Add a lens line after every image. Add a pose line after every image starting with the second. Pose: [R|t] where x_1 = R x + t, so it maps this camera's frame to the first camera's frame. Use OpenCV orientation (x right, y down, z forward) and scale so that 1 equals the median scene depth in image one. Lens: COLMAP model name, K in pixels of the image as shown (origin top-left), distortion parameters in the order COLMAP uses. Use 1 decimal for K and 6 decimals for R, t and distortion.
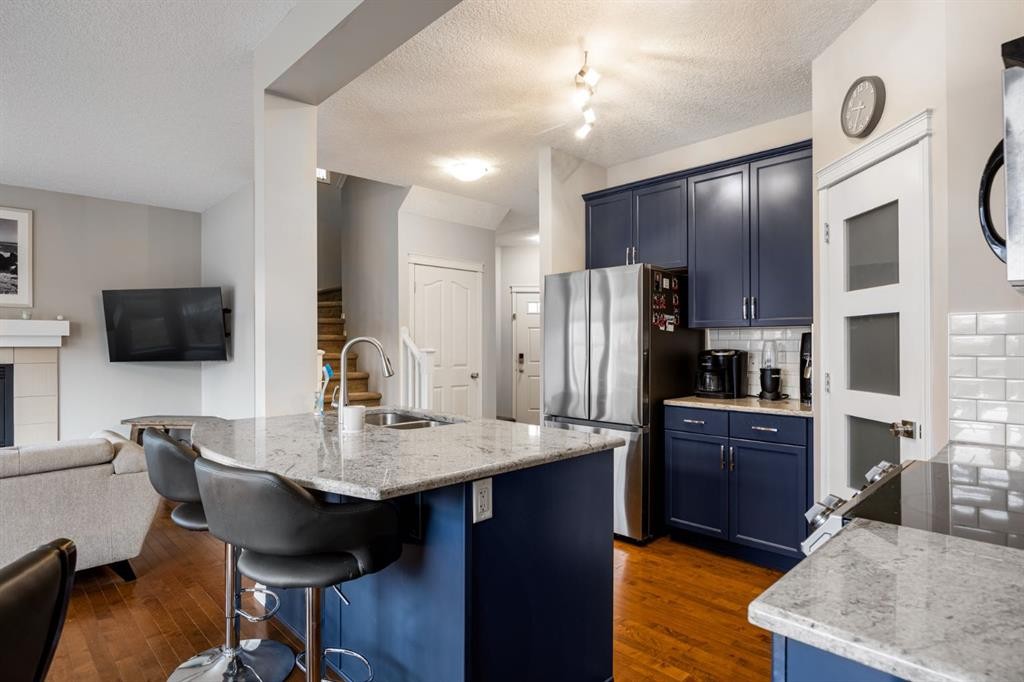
lens RADIAL K [[560.0, 0, 507.7], [0, 560.0, 347.5], [0, 0, 1]] dist [0.012190, 0.001053]
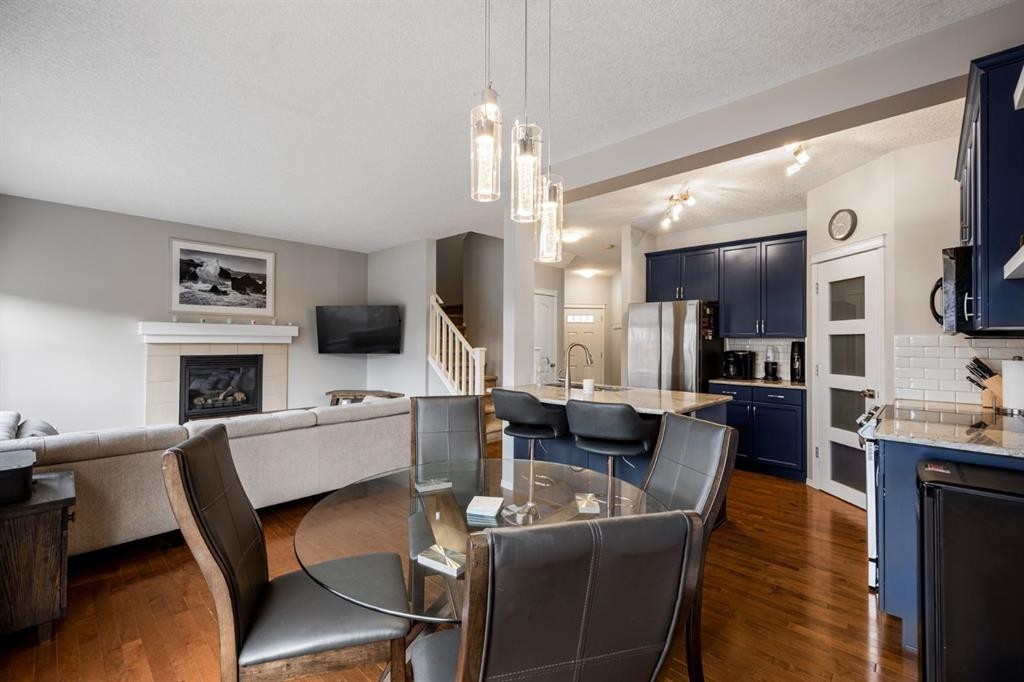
lens RADIAL K [[439.8, 0, 514.9], [0, 439.8, 340.8], [0, 0, 1]] dist [0.034456, 0.000183]
pose [[0.998964, 0.011619, 0.043994, -0.354017], [-0.011286, 0.999906, -0.007822, -0.007711], [-0.044081, 0.007317, 0.999001, -0.302245]]
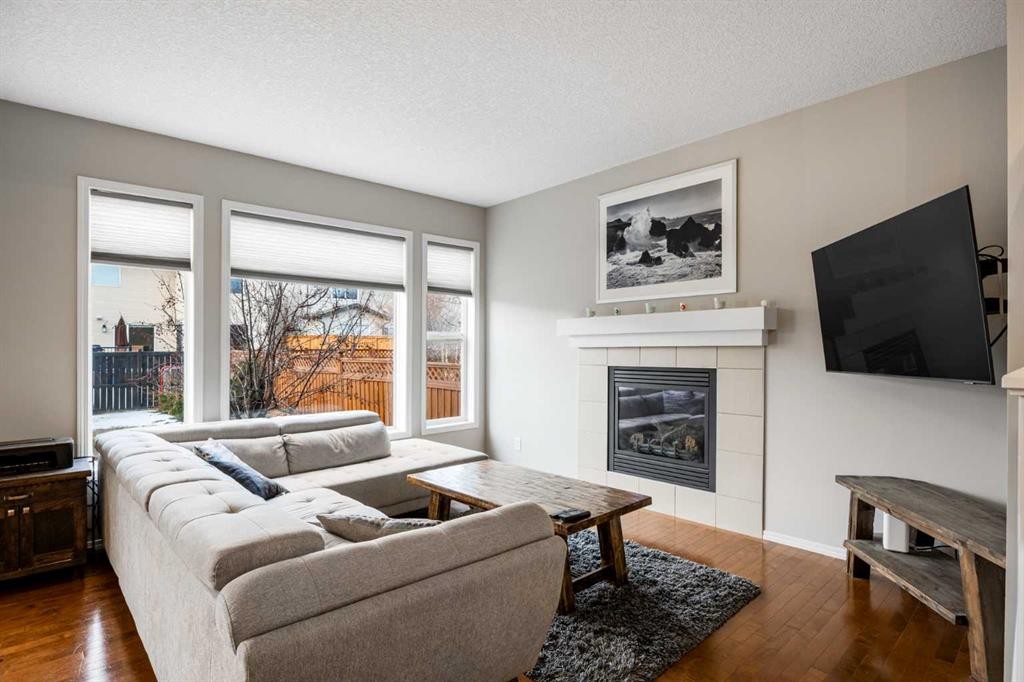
lens RADIAL K [[508.2, 0, 510.6], [0, 508.2, 358.3], [0, 0, 1]] dist [-0.014150, -0.001177]
pose [[-0.012335, 0.021461, -0.999694, -0.259358], [-0.000104, 0.999770, 0.021463, 0.000390], [0.999924, 0.000369, -0.012330, 1.016341]]
